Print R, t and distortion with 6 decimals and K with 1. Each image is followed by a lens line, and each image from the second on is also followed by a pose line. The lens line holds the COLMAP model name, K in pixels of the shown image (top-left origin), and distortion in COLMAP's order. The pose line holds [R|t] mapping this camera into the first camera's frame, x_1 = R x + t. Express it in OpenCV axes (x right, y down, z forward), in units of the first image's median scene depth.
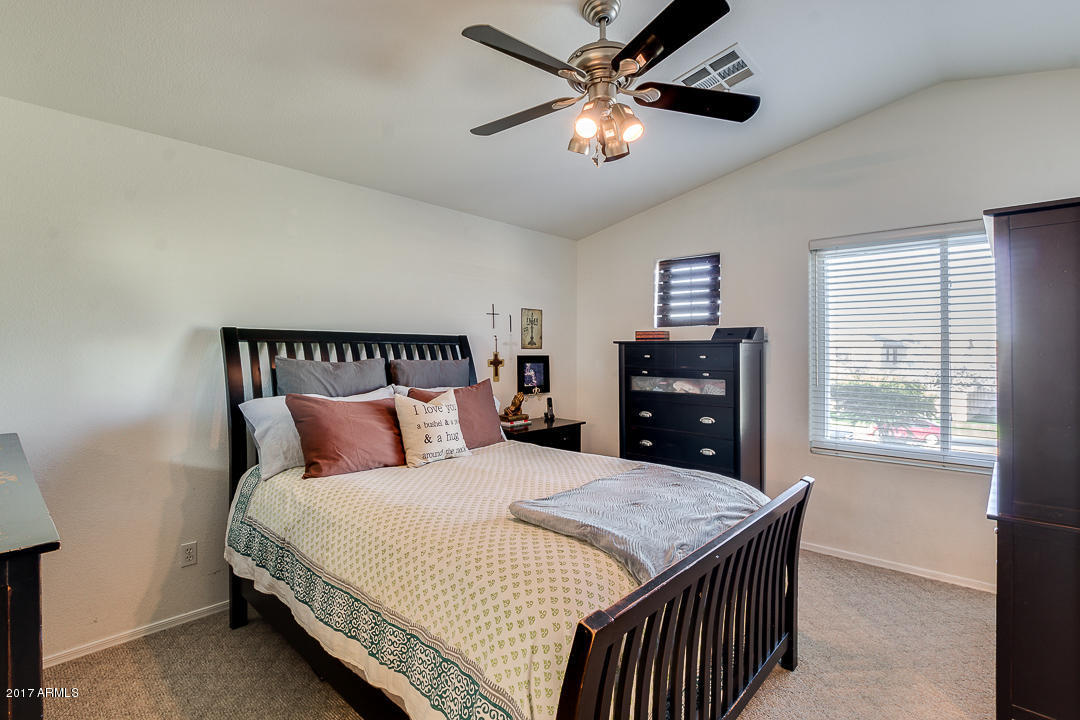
lens RADIAL K [[501.8, 0, 539.0], [0, 501.8, 356.5], [0, 0, 1]] dist [-0.023819, 0.000153]
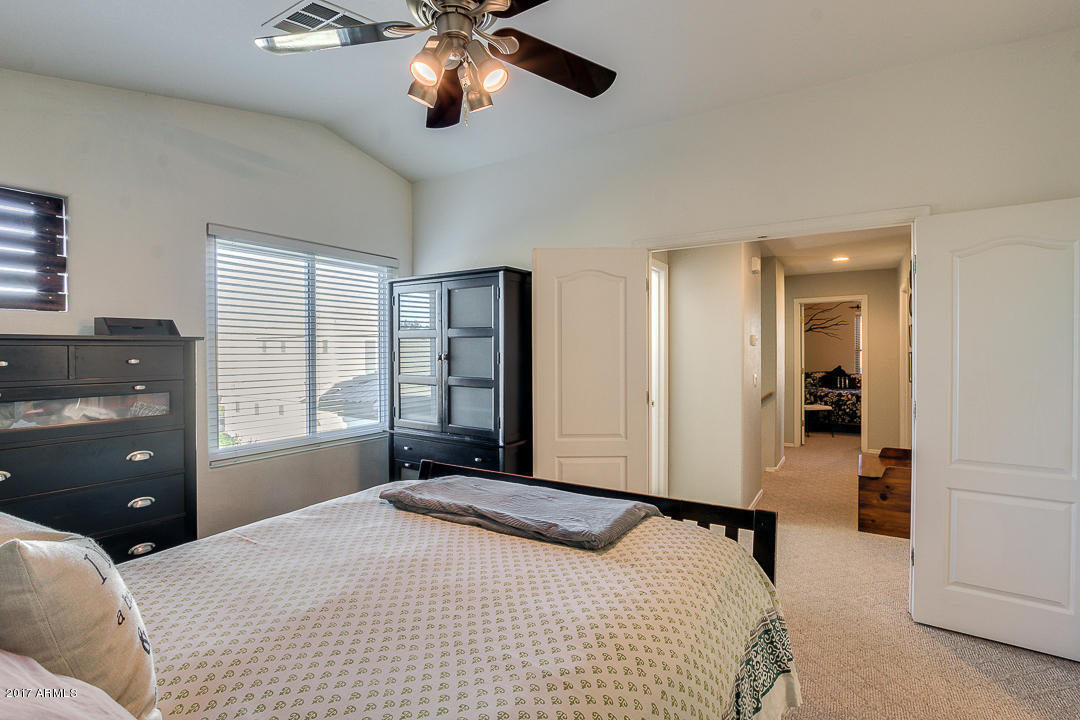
lens RADIAL K [[501.8, 0, 541.4], [0, 501.8, 355.9], [0, 0, 1]] dist [-0.023819, 0.000153]
pose [[-0.178406, -0.018471, 0.983784, -0.400061], [0.017091, 0.999615, 0.021868, -0.011274], [-0.983808, 0.020715, -0.178022, 0.581472]]
